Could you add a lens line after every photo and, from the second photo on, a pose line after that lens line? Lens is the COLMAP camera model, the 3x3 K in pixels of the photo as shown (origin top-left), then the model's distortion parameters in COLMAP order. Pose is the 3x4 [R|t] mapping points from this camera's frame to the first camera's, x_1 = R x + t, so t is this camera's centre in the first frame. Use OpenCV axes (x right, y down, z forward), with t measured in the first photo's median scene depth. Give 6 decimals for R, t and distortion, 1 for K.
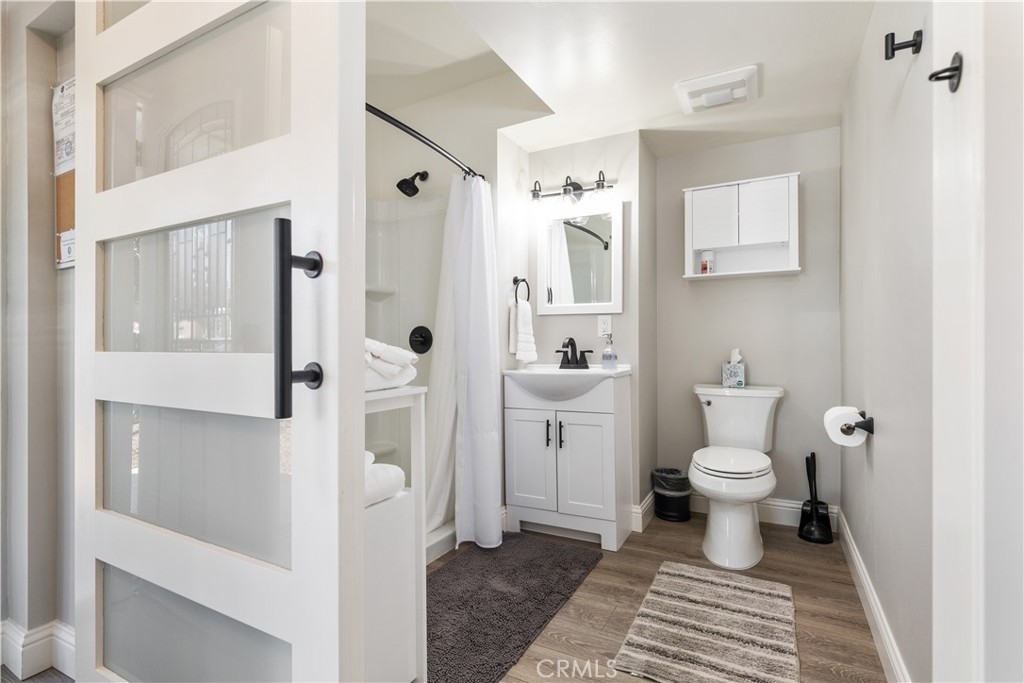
lens RADIAL K [[489.7, 0, 510.7], [0, 489.7, 339.4], [0, 0, 1]] dist [-0.003287, -0.000135]
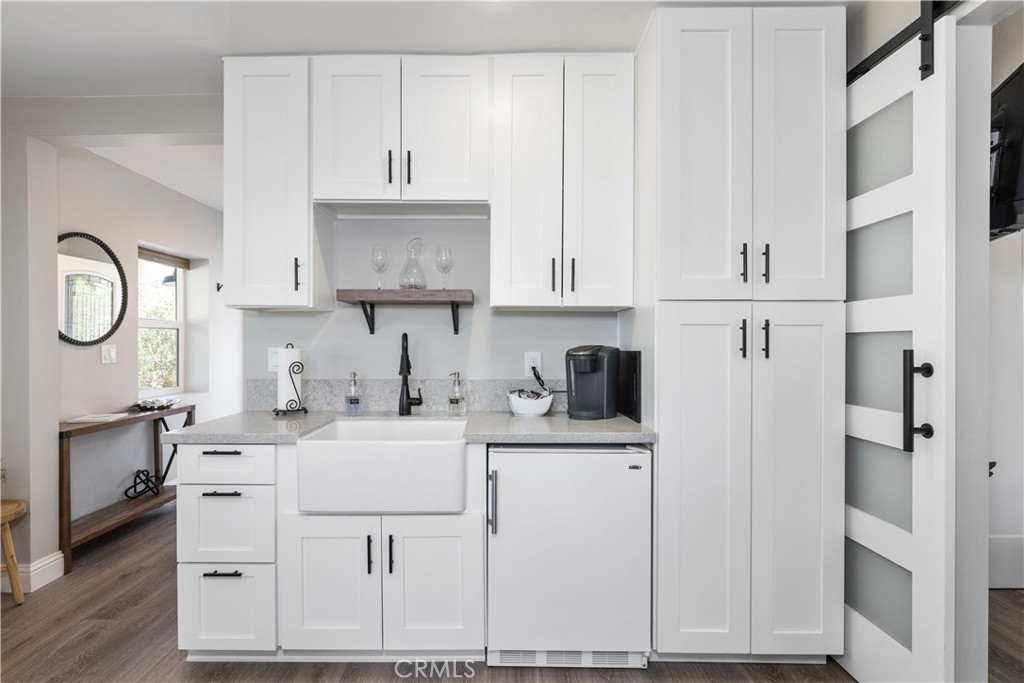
lens RADIAL K [[527.1, 0, 508.7], [0, 527.1, 344.7], [0, 0, 1]] dist [-0.004905, -0.000954]
pose [[0.473027, 0.004046, -0.881038, 0.615083], [0.003245, 0.999975, 0.006335, -0.275663], [0.881042, -0.005856, 0.473002, -1.369589]]
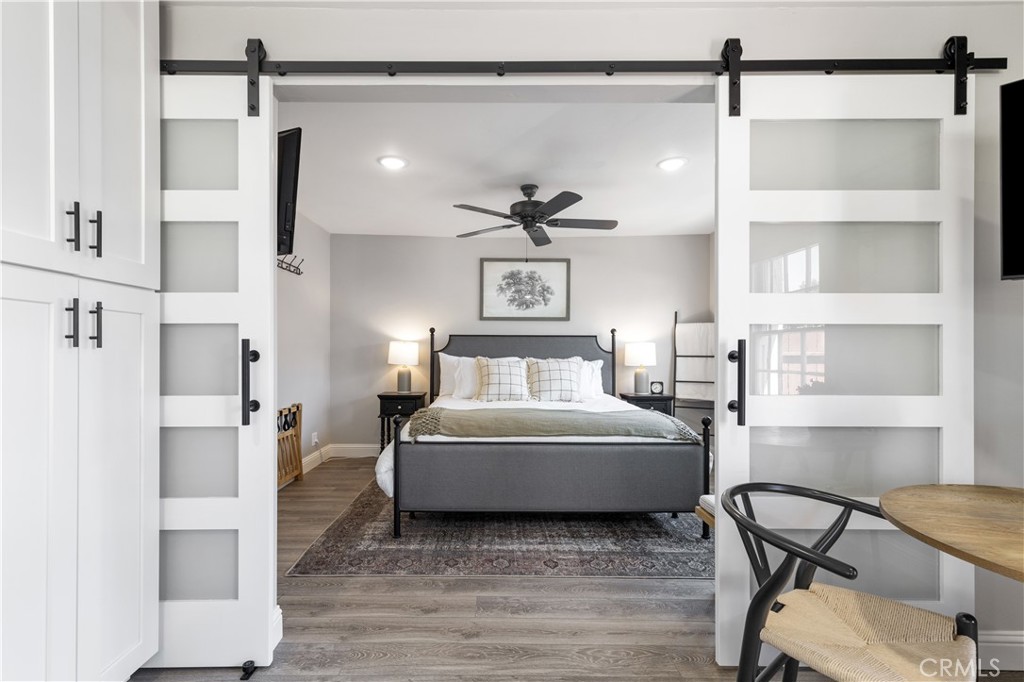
lens RADIAL K [[476.4, 0, 508.6], [0, 476.4, 344.0], [0, 0, 1]] dist [0.001784, 0.000362]
pose [[0.884743, 0.006961, 0.466028, -0.408751], [-0.003208, 0.999956, -0.008845, -0.200104], [-0.466069, 0.006330, 0.884726, -1.519428]]
